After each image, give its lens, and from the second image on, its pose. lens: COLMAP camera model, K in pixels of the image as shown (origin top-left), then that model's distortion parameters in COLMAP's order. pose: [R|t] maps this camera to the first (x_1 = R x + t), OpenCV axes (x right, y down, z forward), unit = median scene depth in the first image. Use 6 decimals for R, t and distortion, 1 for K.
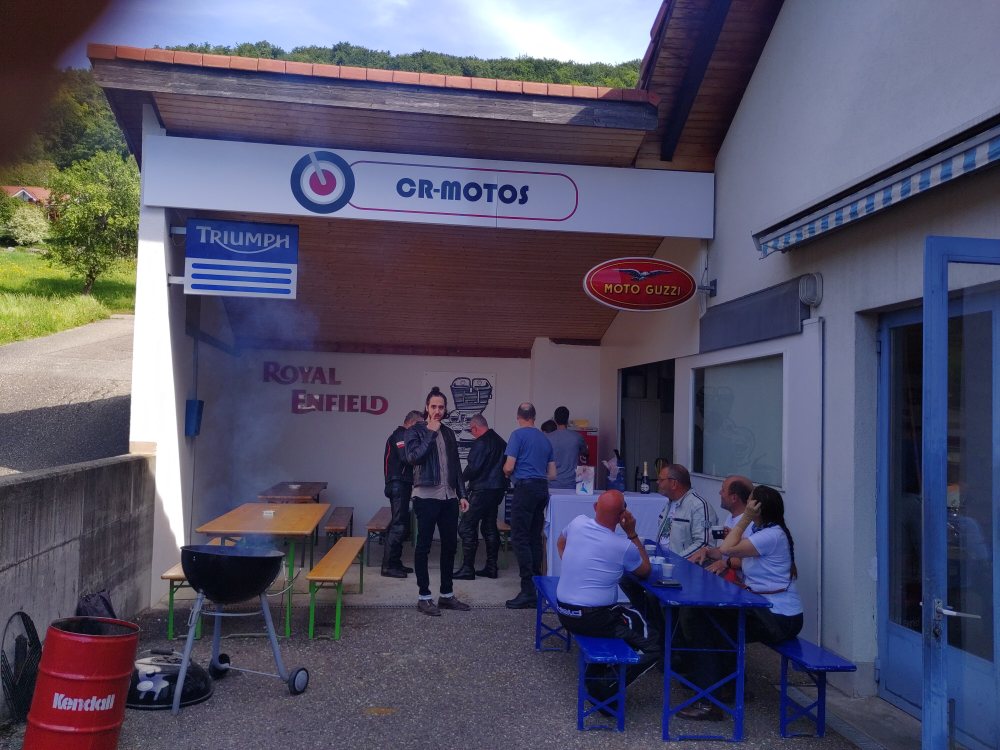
lens RADIAL K [[879.7, 0, 496.8], [0, 879.7, 381.7], [0, 0, 1]] dist [0.054152, -0.027942]
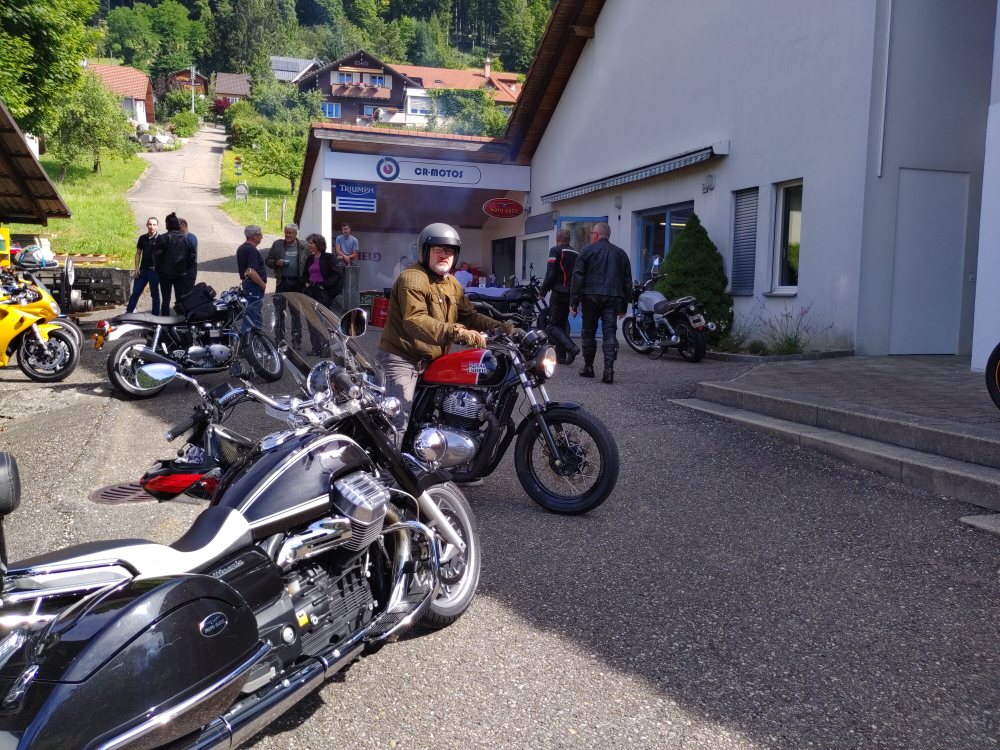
lens RADIAL K [[879.7, 0, 496.8], [0, 879.7, 381.7], [0, 0, 1]] dist [0.054152, -0.027942]
pose [[0.984775, -0.021962, 0.172444, -0.342420], [-0.003013, 0.989682, 0.143252, 0.028694], [-0.173810, -0.141591, 0.974547, -1.743236]]
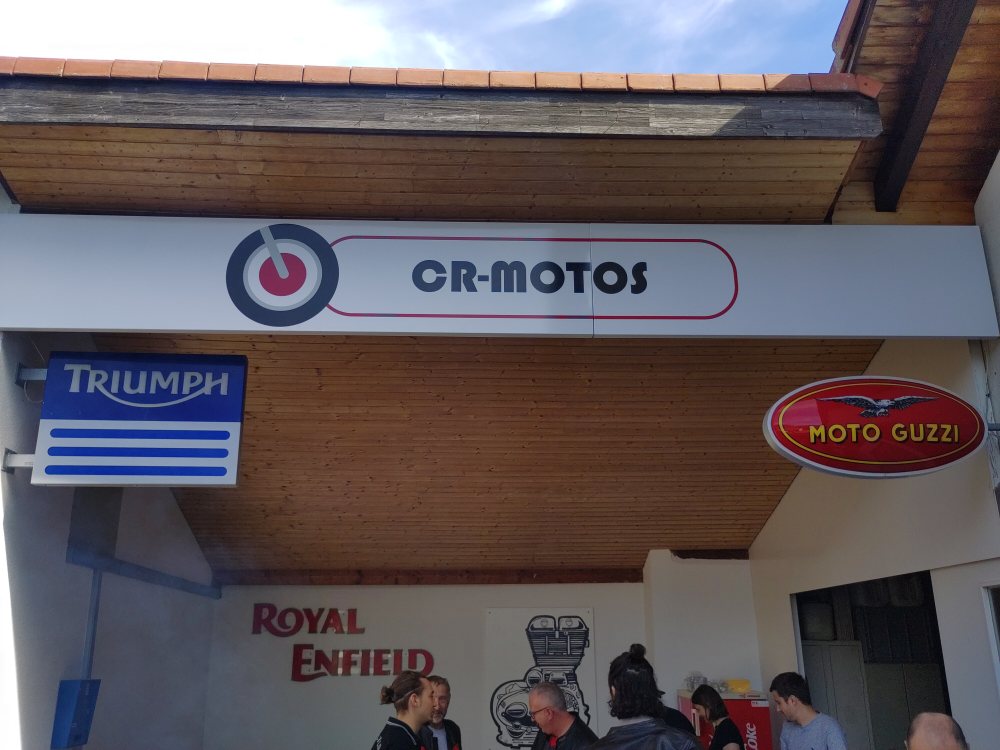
lens RADIAL K [[879.7, 0, 496.8], [0, 879.7, 381.7], [0, 0, 1]] dist [0.054152, -0.027942]
pose [[0.995507, -0.058354, -0.074572, -0.021462], [0.037385, 0.965777, -0.256666, -0.008280], [0.086997, 0.252725, 0.963619, 0.473602]]
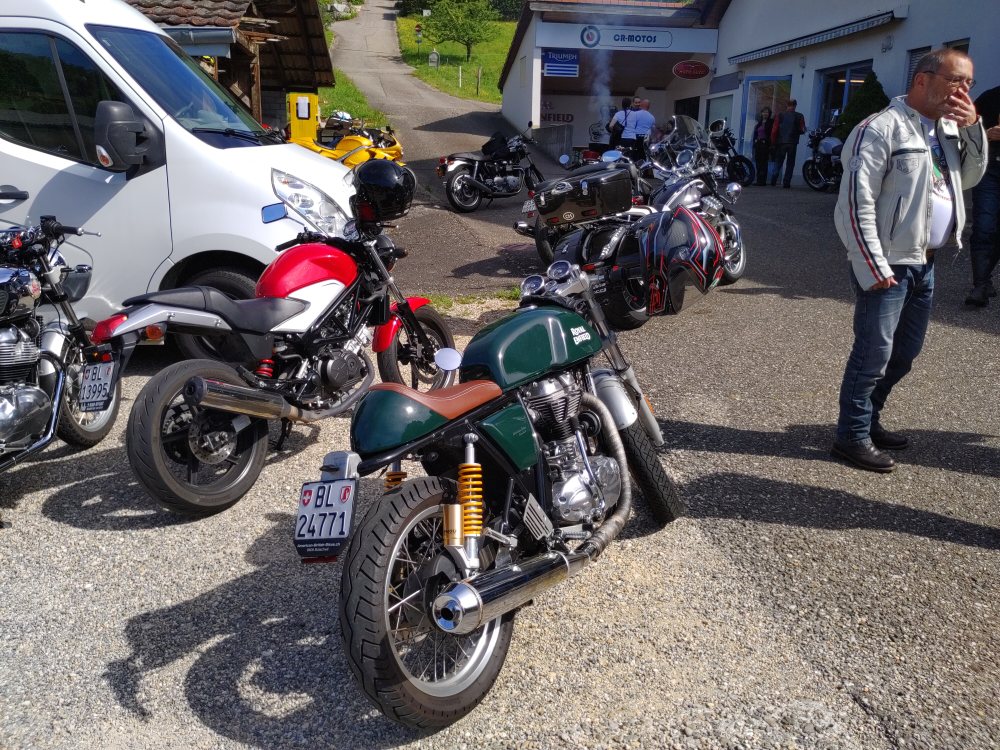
lens RADIAL K [[879.7, 0, 496.8], [0, 879.7, 381.7], [0, 0, 1]] dist [0.054152, -0.027942]
pose [[0.999887, -0.010993, 0.010272, -0.557731], [0.007639, 0.959120, 0.282898, 0.049778], [-0.012962, -0.282788, 0.959095, -2.257087]]
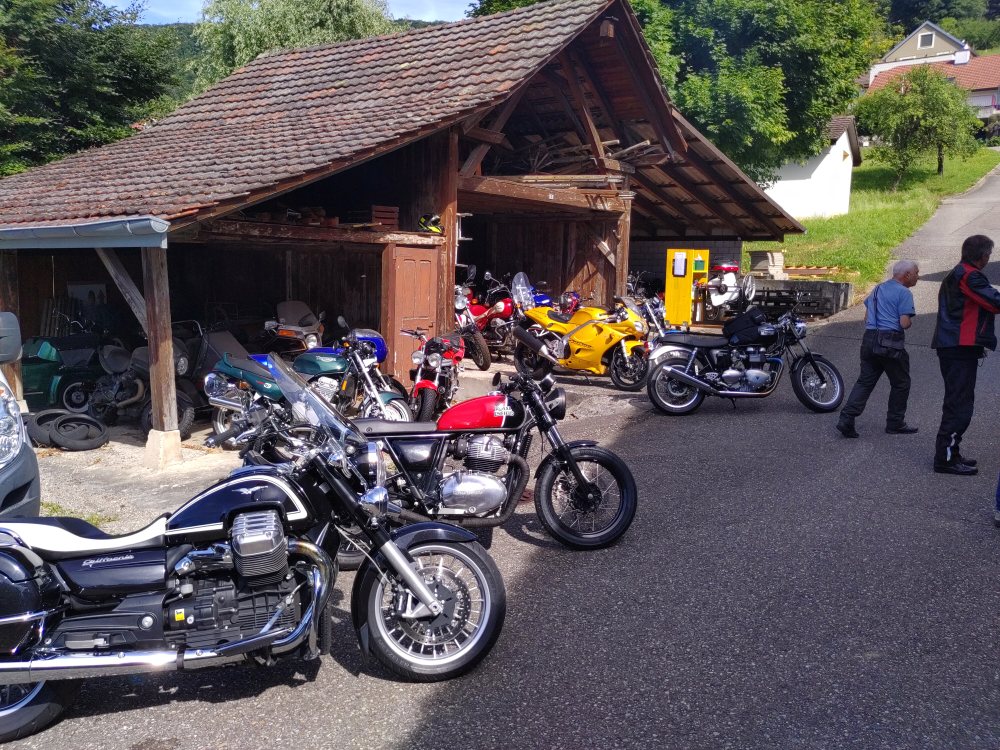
lens RADIAL K [[879.7, 0, 496.8], [0, 879.7, 381.7], [0, 0, 1]] dist [0.054152, -0.027942]
pose [[0.731829, 0.076022, -0.677234, 0.046536], [0.021821, 0.990635, 0.134783, -0.000477], [0.681138, -0.113416, 0.723317, -1.603067]]
